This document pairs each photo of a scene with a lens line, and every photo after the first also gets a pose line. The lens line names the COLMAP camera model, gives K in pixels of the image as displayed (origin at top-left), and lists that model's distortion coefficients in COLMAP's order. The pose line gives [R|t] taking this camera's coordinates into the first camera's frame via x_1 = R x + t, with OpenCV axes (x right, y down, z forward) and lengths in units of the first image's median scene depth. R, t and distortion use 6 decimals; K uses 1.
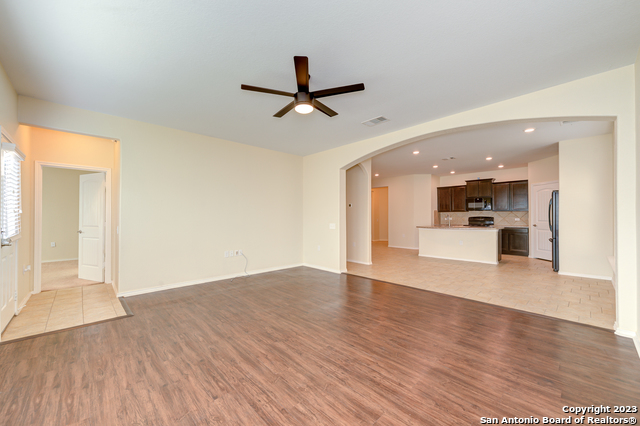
lens RADIAL K [[252.2, 0, 318.4], [0, 252.2, 214.6], [0, 0, 1]] dist [0.001362, -0.000252]
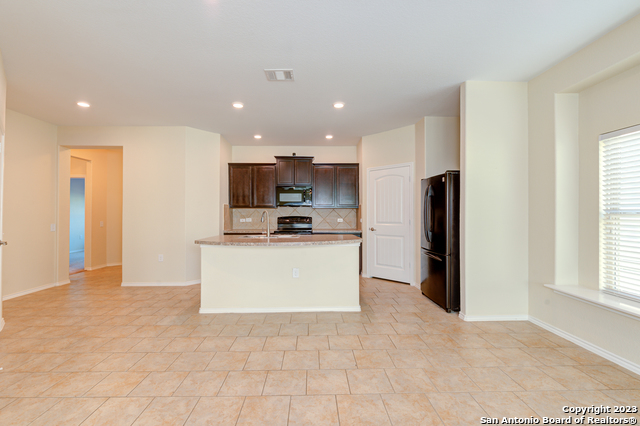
lens RADIAL K [[280.2, 0, 318.0], [0, 280.2, 214.4], [0, 0, 1]] dist [-0.000193, -0.000127]
pose [[0.672457, 0.005795, 0.740113, 0.167708], [-0.006492, 0.999977, -0.001931, 0.003652], [-0.740108, -0.003507, 0.672479, 0.491885]]
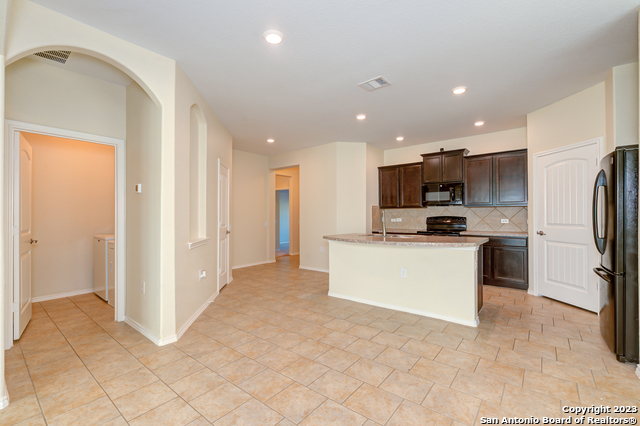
lens RADIAL K [[280.2, 0, 318.0], [0, 280.2, 214.4], [0, 0, 1]] dist [-0.000193, -0.000127]
pose [[0.991466, 0.000280, 0.130366, 0.269634], [-0.000273, 1.000000, -0.000071, 0.003332], [-0.130366, 0.000035, 0.991466, 0.401641]]
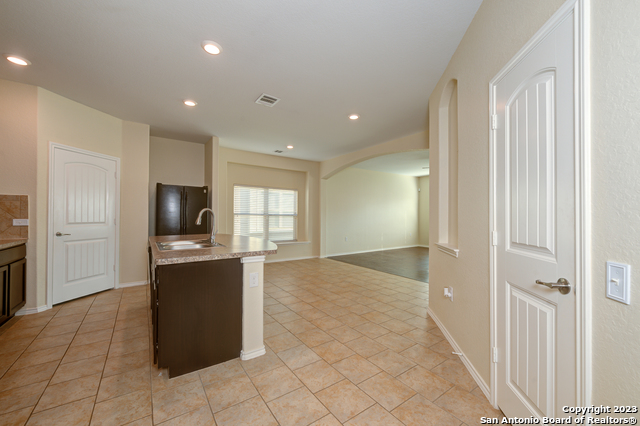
lens RADIAL K [[252.2, 0, 318.4], [0, 252.2, 214.6], [0, 0, 1]] dist [0.001362, -0.000252]
pose [[-0.990236, -0.004585, 0.139327, 0.261690], [-0.006045, 0.999931, -0.010055, 0.006472], [-0.139272, -0.010799, -0.990195, 1.132796]]
